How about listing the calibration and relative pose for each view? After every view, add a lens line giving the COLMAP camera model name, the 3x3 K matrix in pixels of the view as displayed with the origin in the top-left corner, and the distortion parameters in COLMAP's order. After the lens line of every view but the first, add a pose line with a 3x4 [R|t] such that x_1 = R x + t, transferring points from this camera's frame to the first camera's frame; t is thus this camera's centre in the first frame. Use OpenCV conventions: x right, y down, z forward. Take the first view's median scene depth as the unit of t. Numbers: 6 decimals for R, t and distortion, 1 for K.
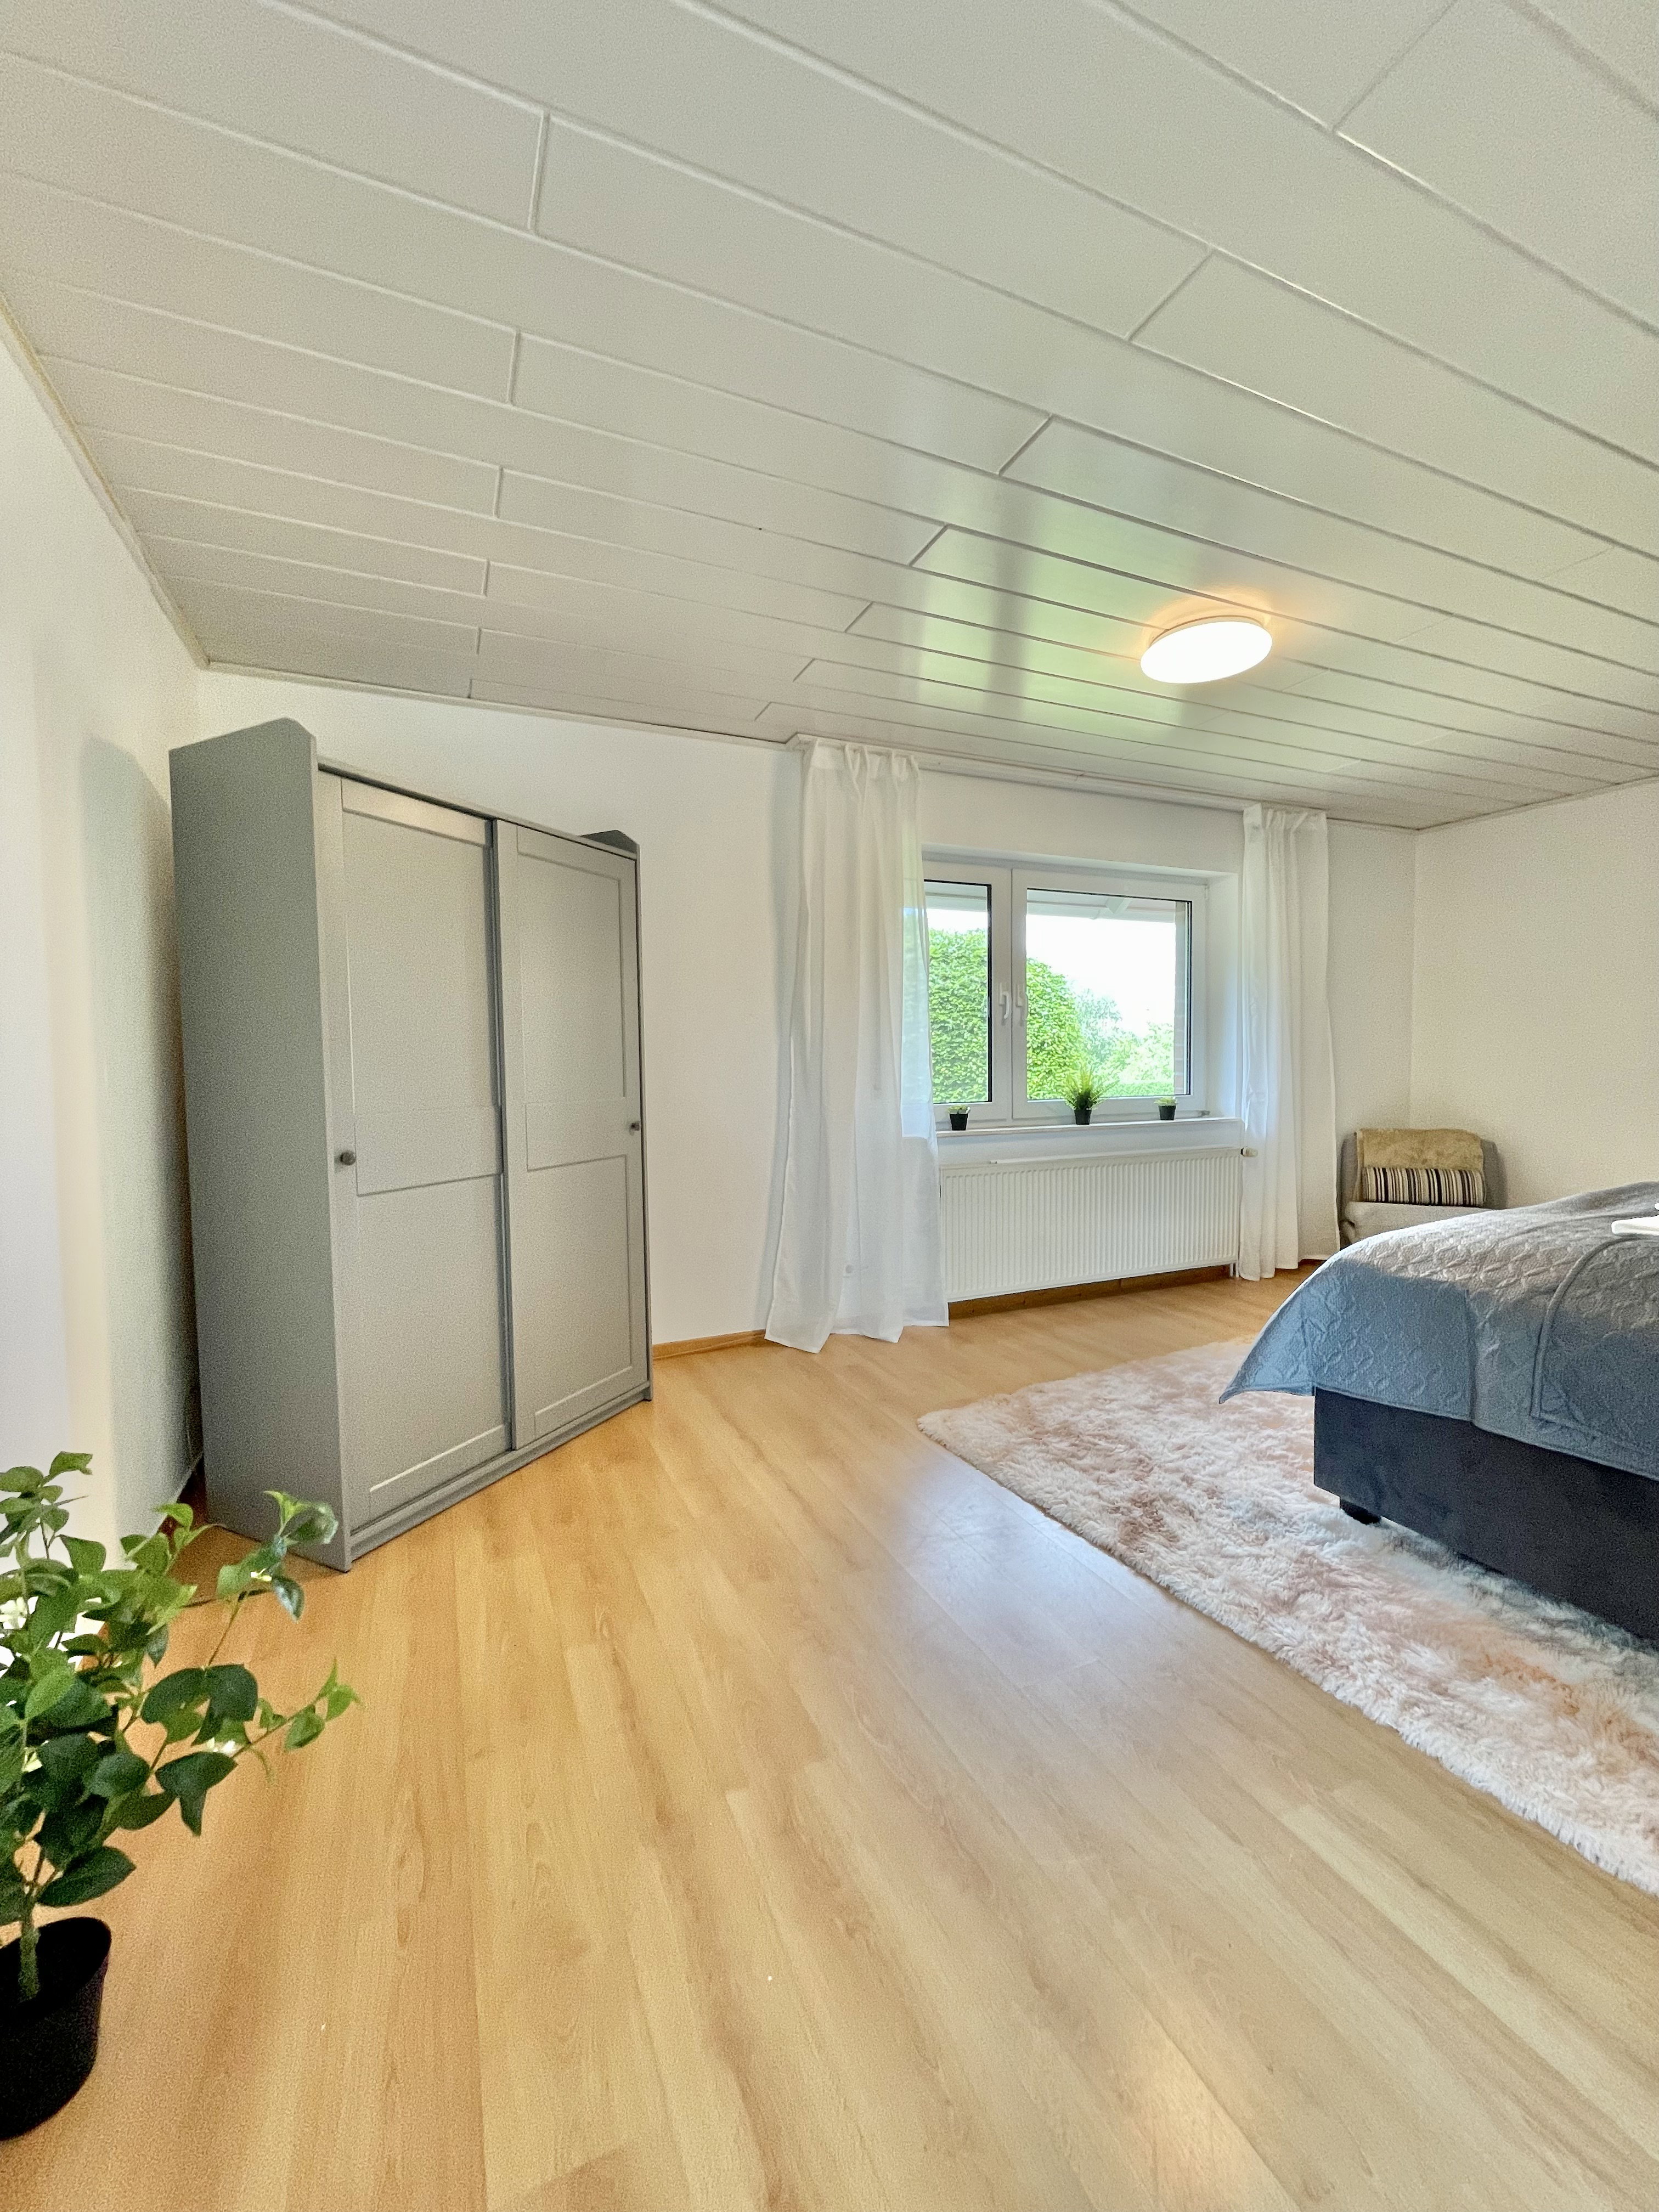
lens RADIAL K [[896.0, 0, 830.3], [0, 896.0, 1101.9], [0, 0, 1]] dist [-0.002900, -0.000288]
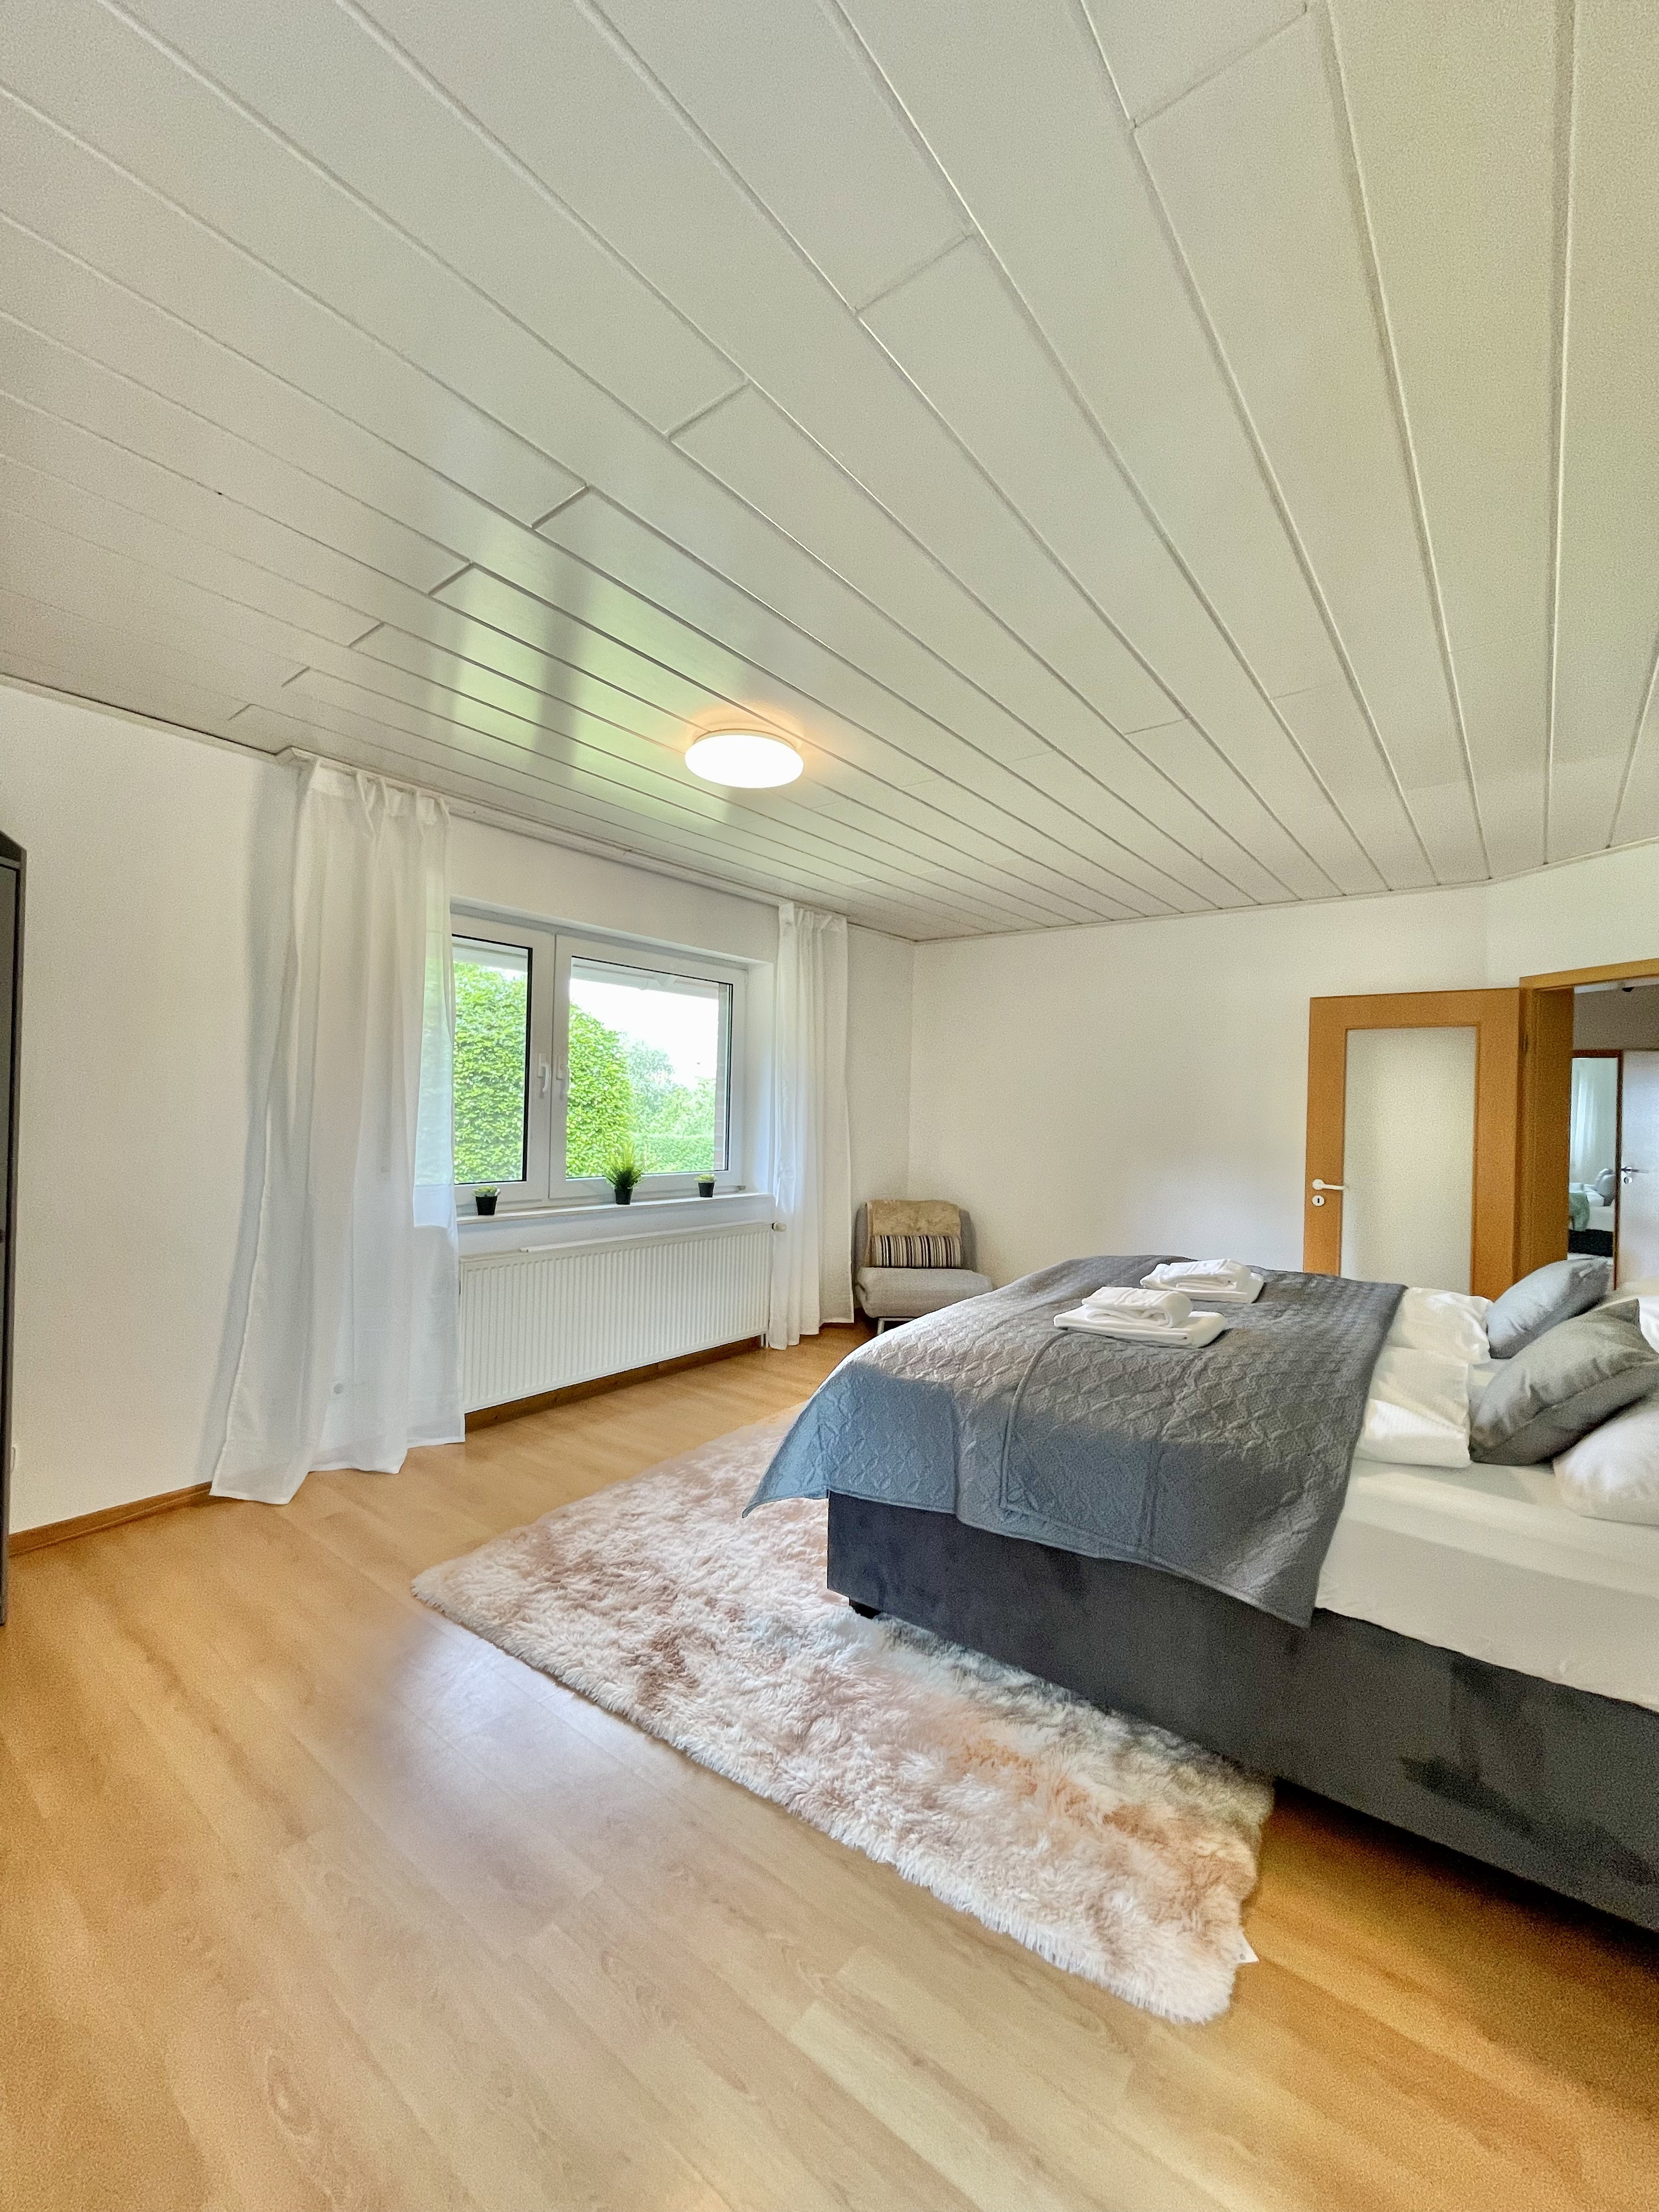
lens RADIAL K [[896.0, 0, 827.0], [0, 896.0, 1104.8], [0, 0, 1]] dist [-0.002900, -0.000288]
pose [[0.884402, 0.036208, 0.465320, 0.031243], [-0.012147, 0.998434, -0.054605, -0.043809], [-0.466569, 0.042641, 0.883457, 0.051333]]
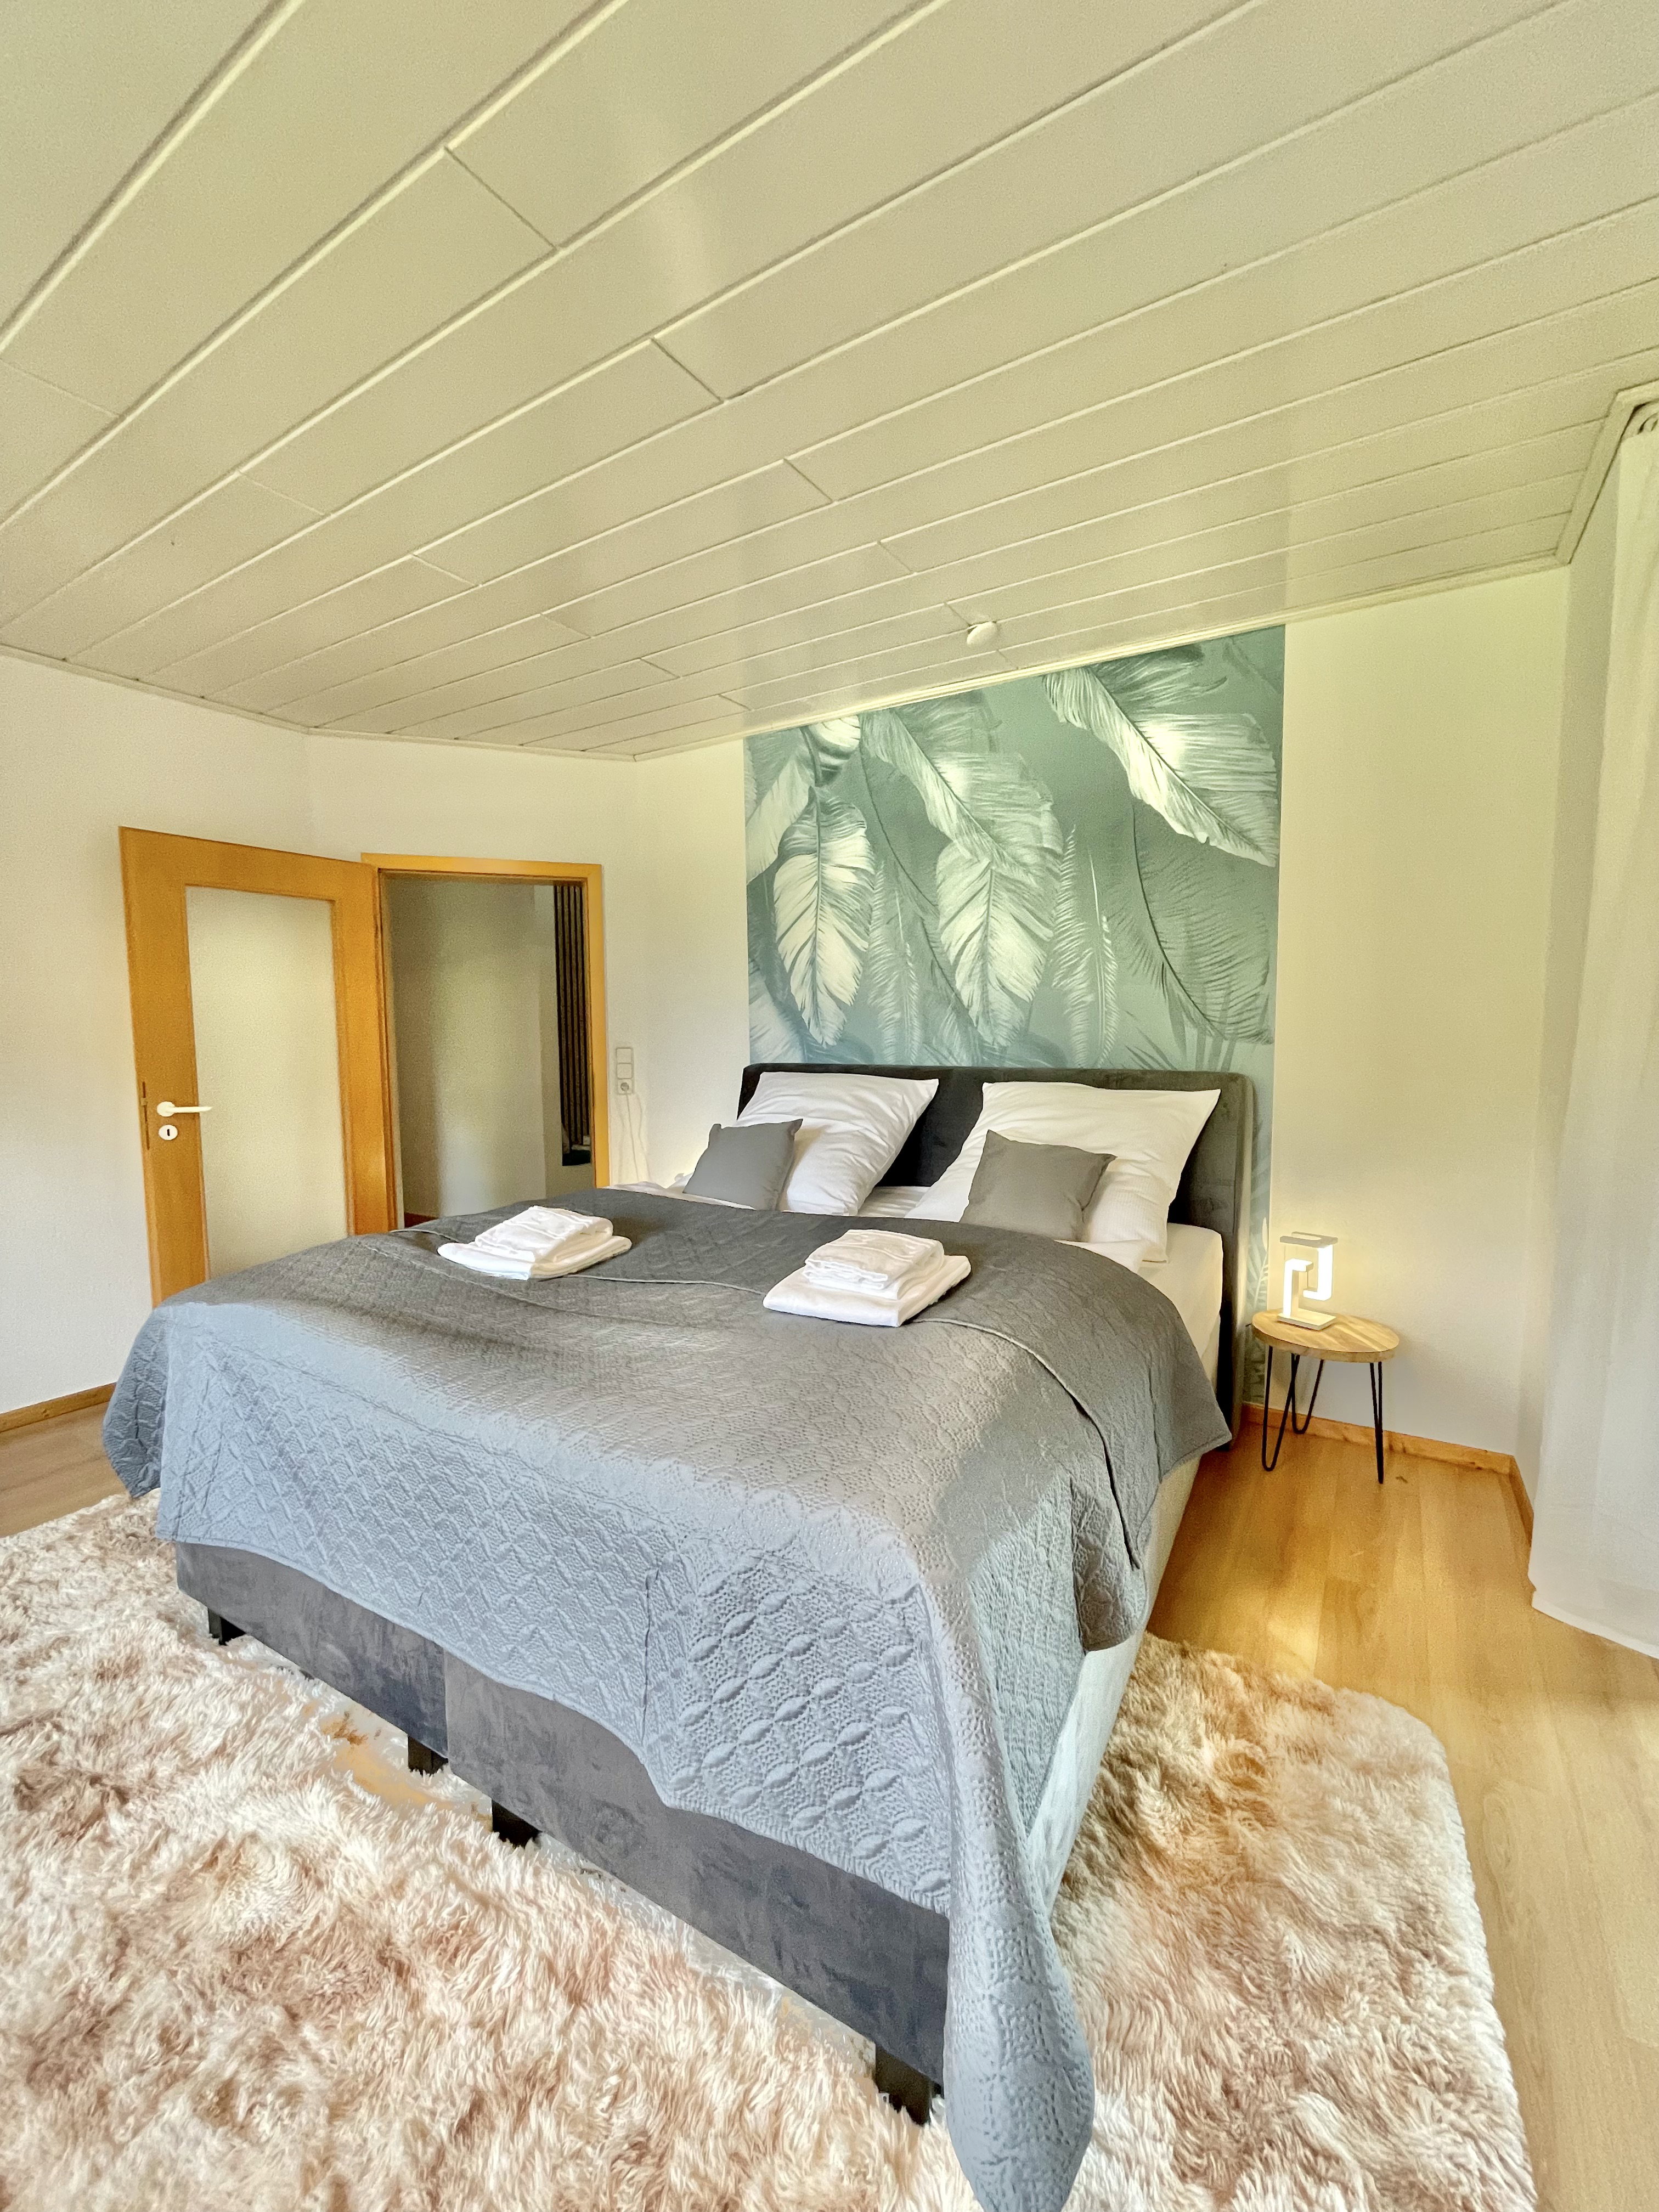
lens RADIAL K [[896.0, 0, 822.1], [0, 896.0, 1105.9], [0, 0, 1]] dist [-0.002900, -0.000288]
pose [[-0.554488, -0.061048, 0.829950, 0.168852], [0.055667, 0.992351, 0.110185, -0.074199], [-0.830328, 0.107297, -0.546848, 0.834325]]
